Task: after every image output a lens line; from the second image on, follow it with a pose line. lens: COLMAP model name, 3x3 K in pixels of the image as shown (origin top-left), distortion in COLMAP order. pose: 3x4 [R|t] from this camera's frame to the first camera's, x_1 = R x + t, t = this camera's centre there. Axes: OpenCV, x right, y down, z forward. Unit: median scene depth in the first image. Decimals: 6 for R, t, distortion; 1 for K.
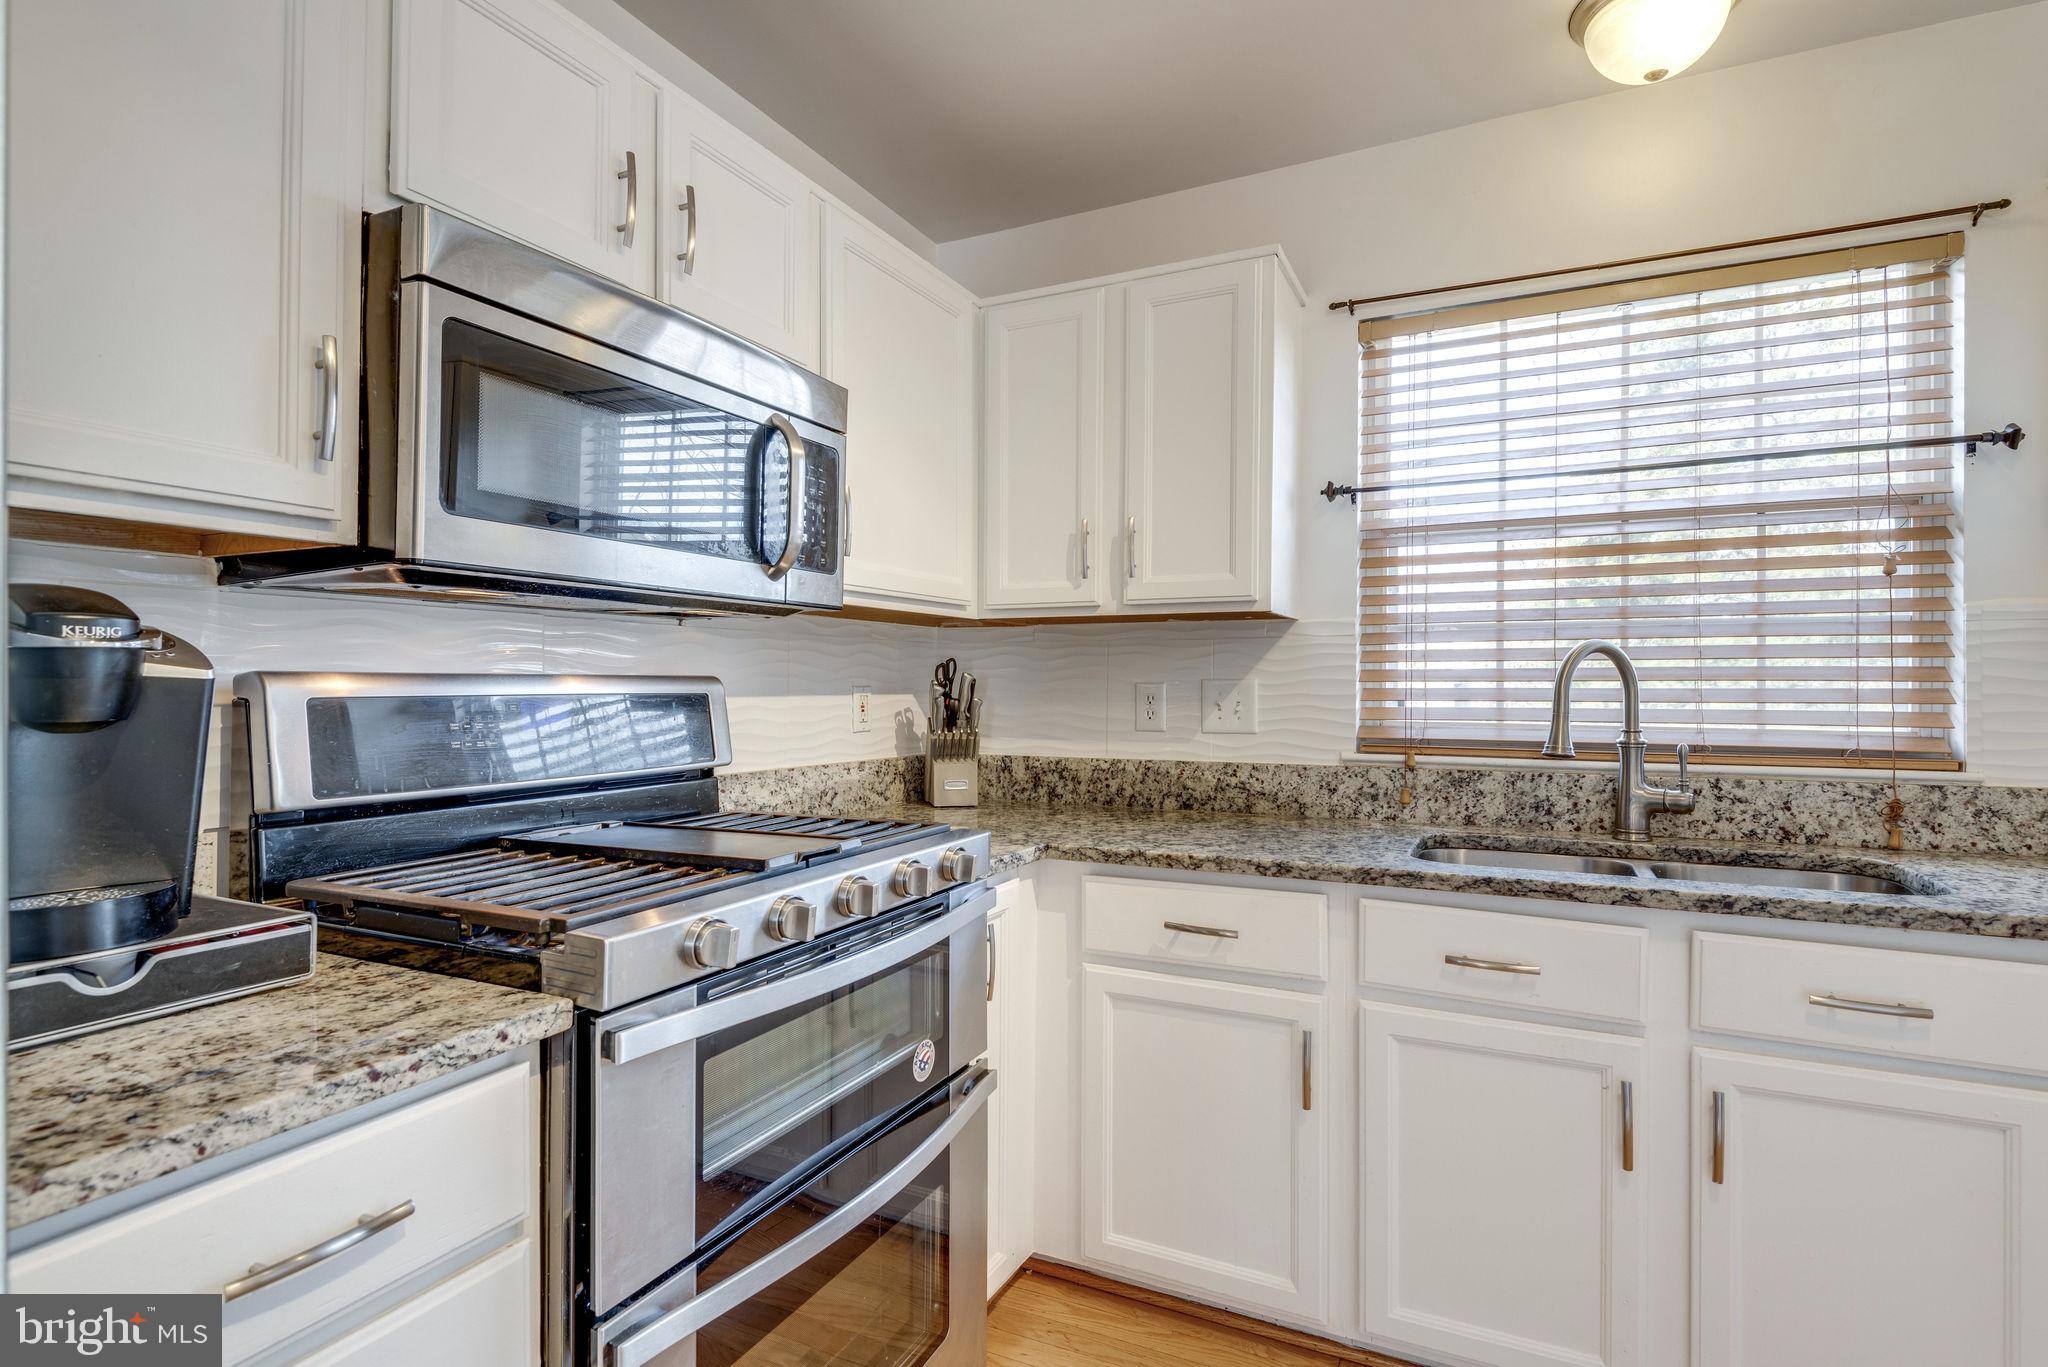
lens RADIAL K [[978.1, 0, 1072.9], [0, 978.1, 679.2], [0, 0, 1]] dist [0.015456, -0.009885]
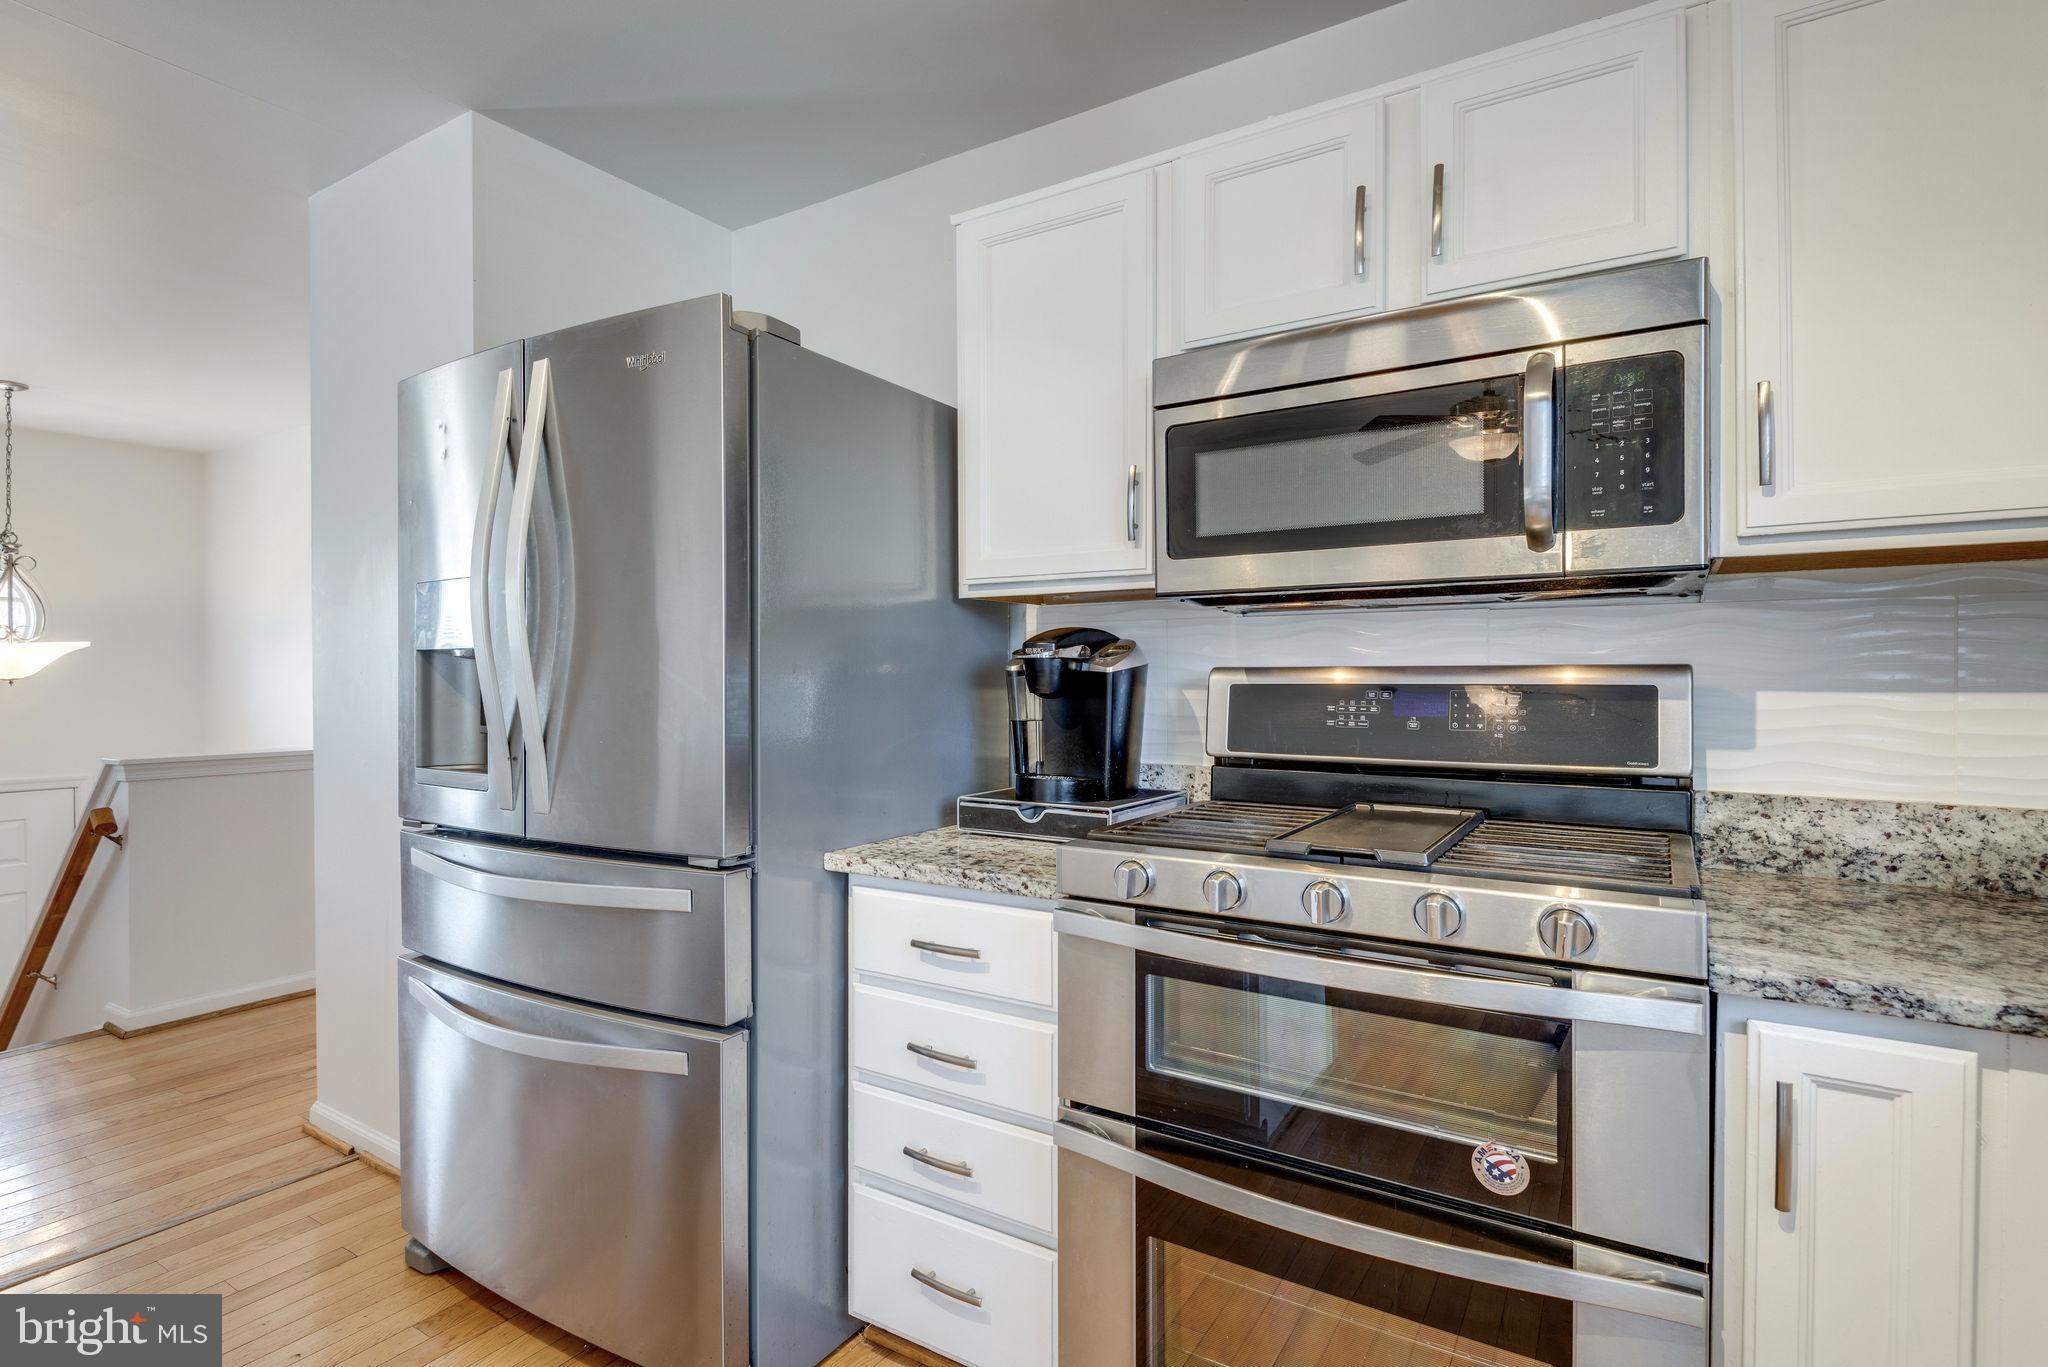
lens RADIAL K [[978.1, 0, 1014.5], [0, 978.1, 683.5], [0, 0, 1]] dist [0.015456, -0.009885]
pose [[-0.121837, 0.005091, -0.992537, 0.642411], [0.004763, 0.999978, 0.004545, 0.008126], [0.992539, -0.004174, -0.121859, 0.715762]]
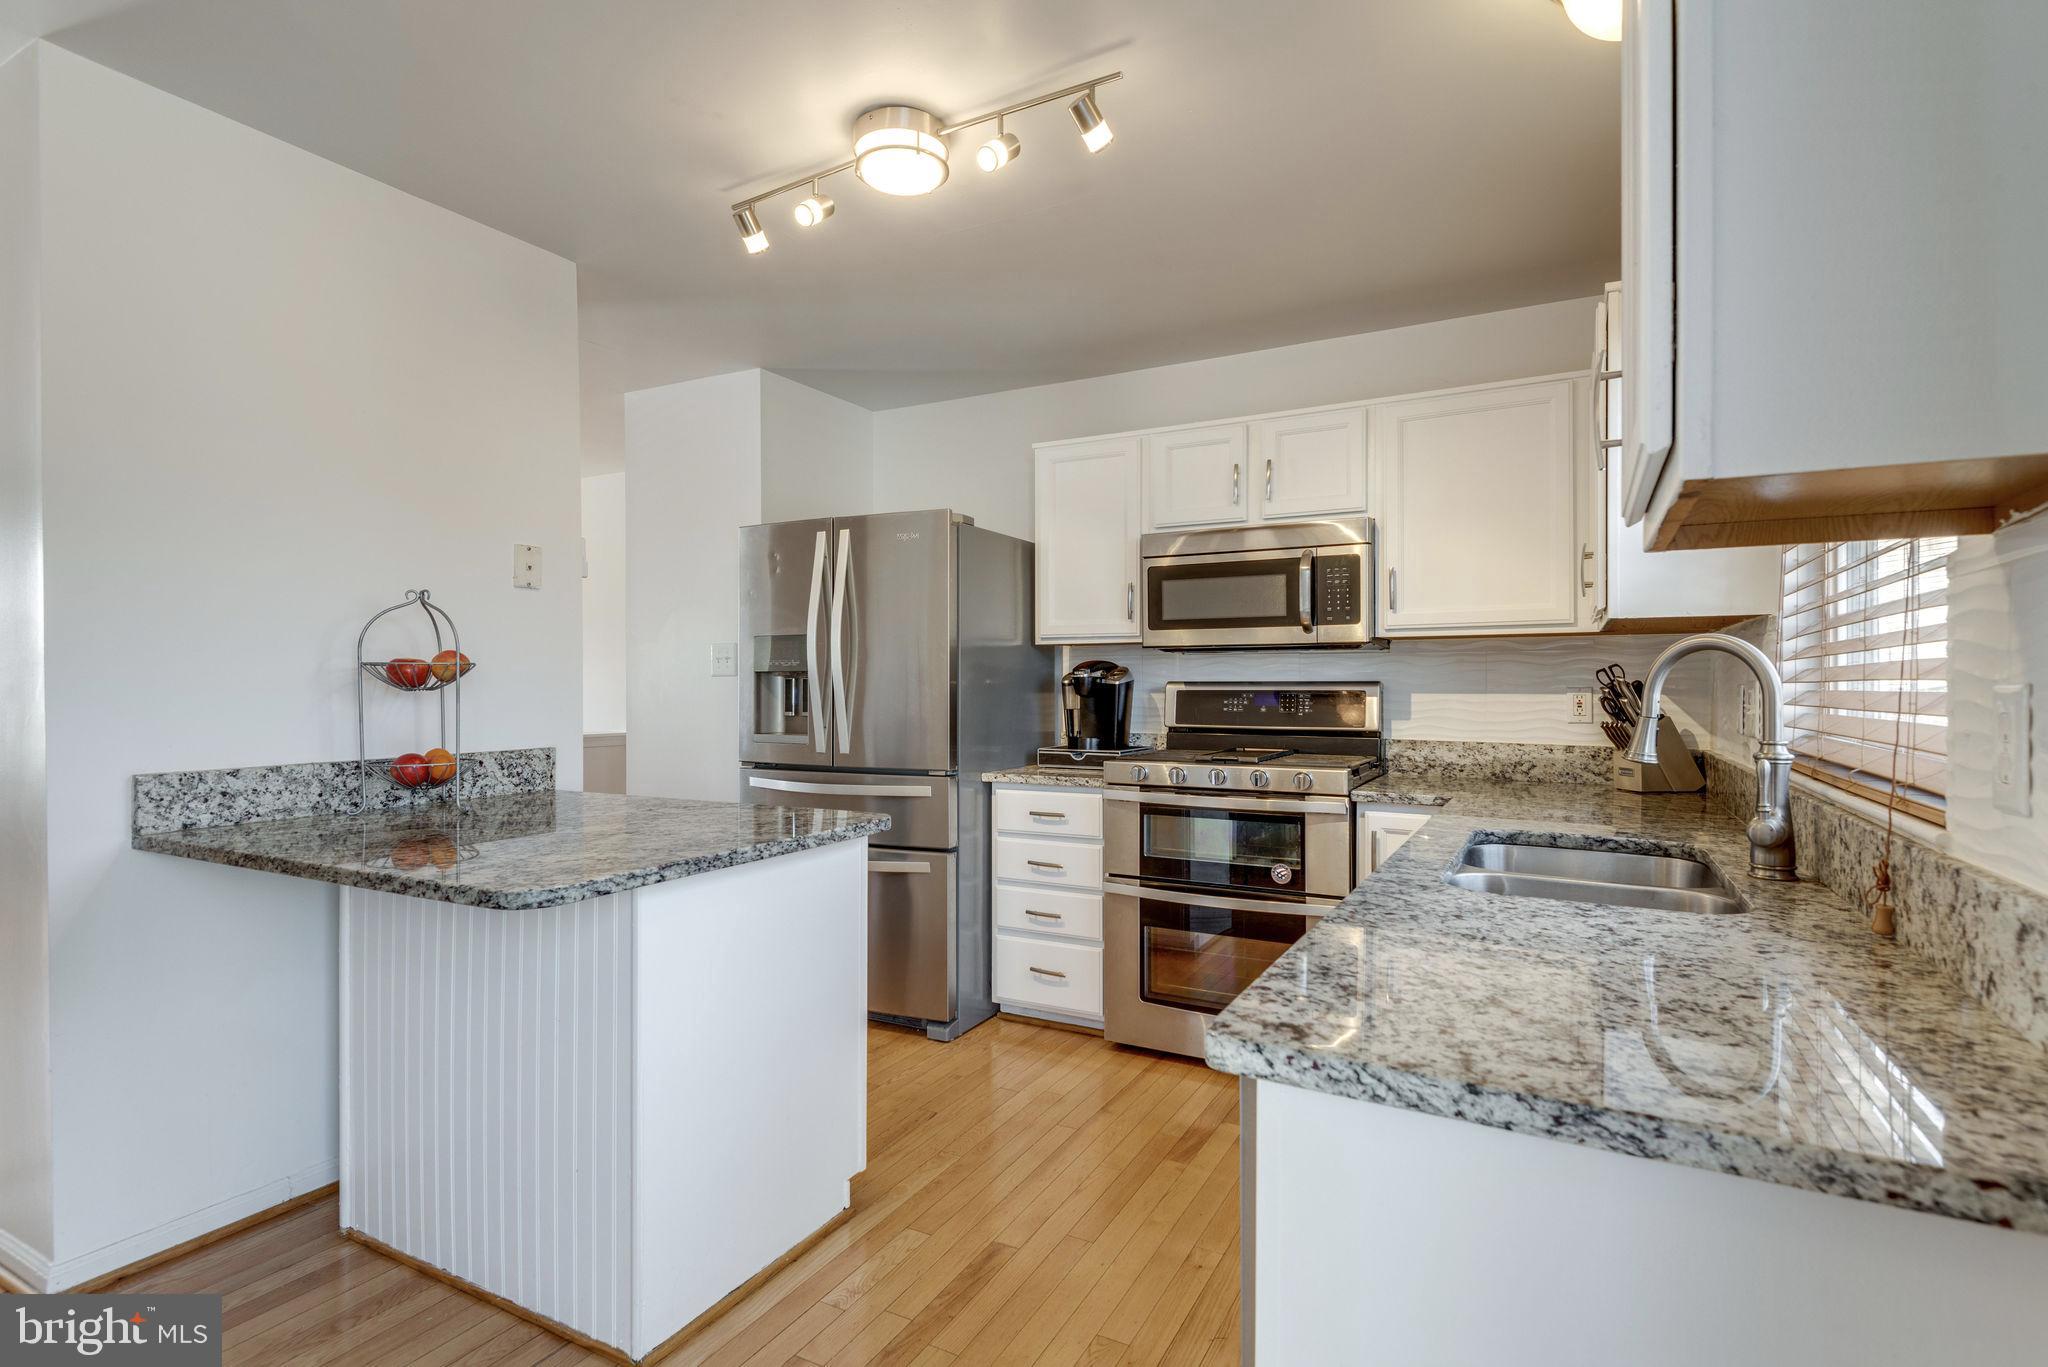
lens RADIAL K [[978.1, 0, 1065.4], [0, 978.1, 691.4], [0, 0, 1]] dist [0.015456, -0.009885]
pose [[-0.001056, 0.005134, -0.999986, 1.815332], [0.003838, 0.999979, 0.005130, 0.005573], [0.999992, -0.003832, -0.001076, 0.561685]]
